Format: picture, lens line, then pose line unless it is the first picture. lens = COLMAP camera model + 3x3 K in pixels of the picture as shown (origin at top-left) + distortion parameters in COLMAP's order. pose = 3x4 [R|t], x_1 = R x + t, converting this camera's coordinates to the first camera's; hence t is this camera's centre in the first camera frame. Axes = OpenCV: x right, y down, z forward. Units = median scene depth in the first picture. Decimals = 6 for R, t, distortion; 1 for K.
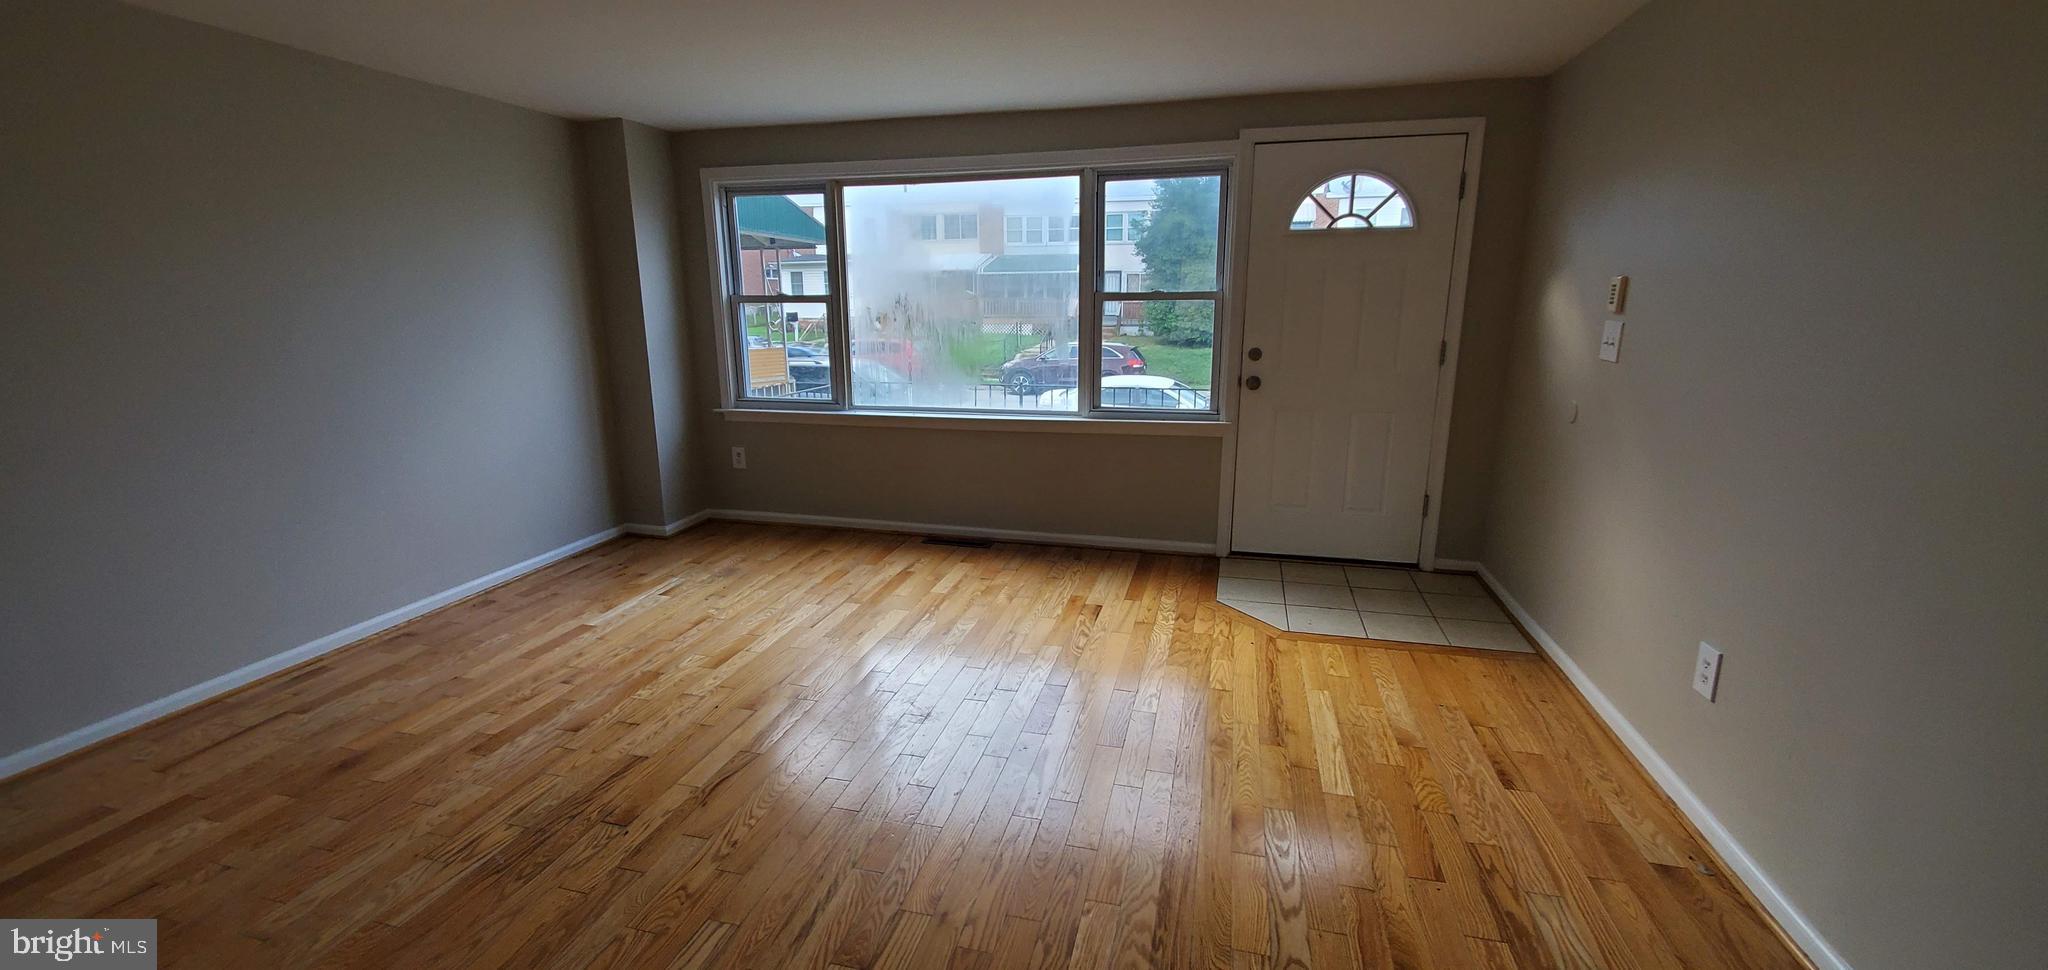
lens RADIAL K [[819.7, 0, 1023.5], [0, 819.7, 484.0], [0, 0, 1]] dist [-0.000797, -0.000091]
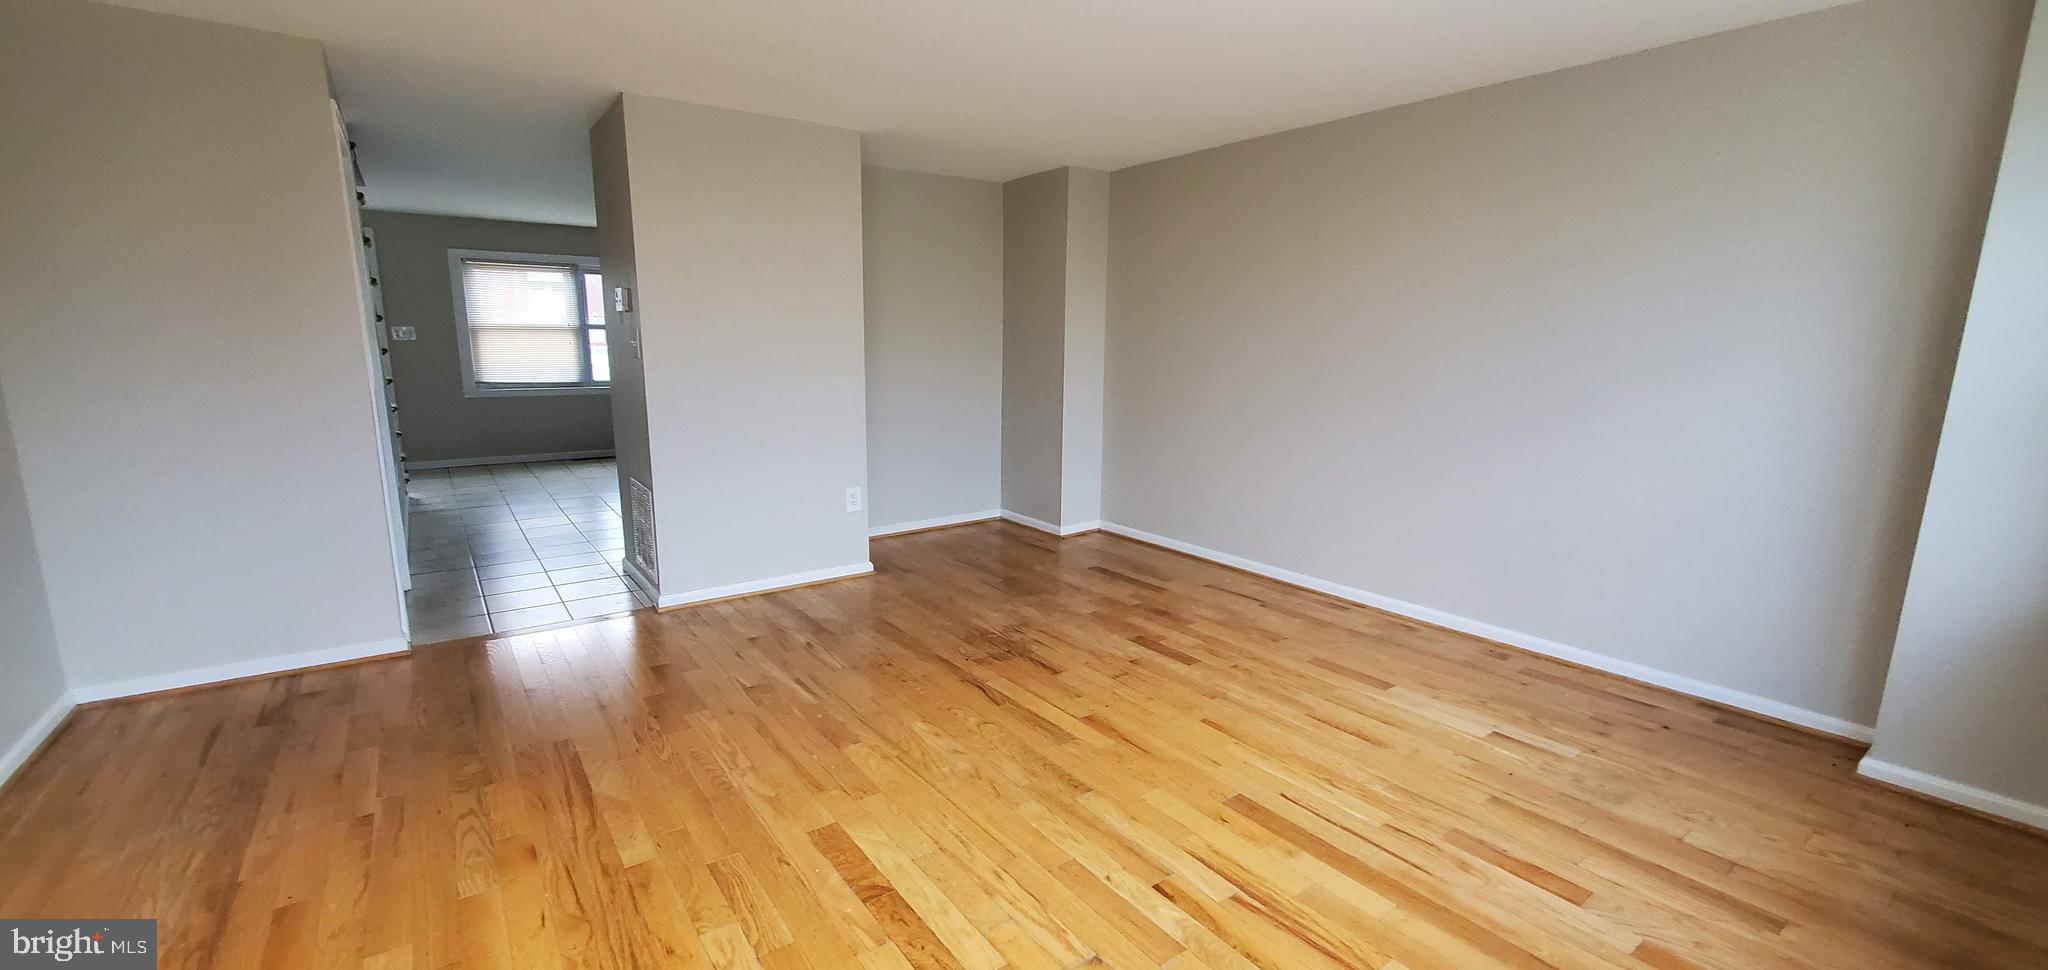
lens RADIAL K [[819.7, 0, 1027.3], [0, 819.7, 487.6], [0, 0, 1]] dist [-0.000797, -0.000091]
pose [[-0.633153, 0.140897, -0.761095, 0.397354], [-0.177605, 0.930612, 0.320028, -0.270354], [0.753375, 0.337801, -0.564196, 1.301379]]
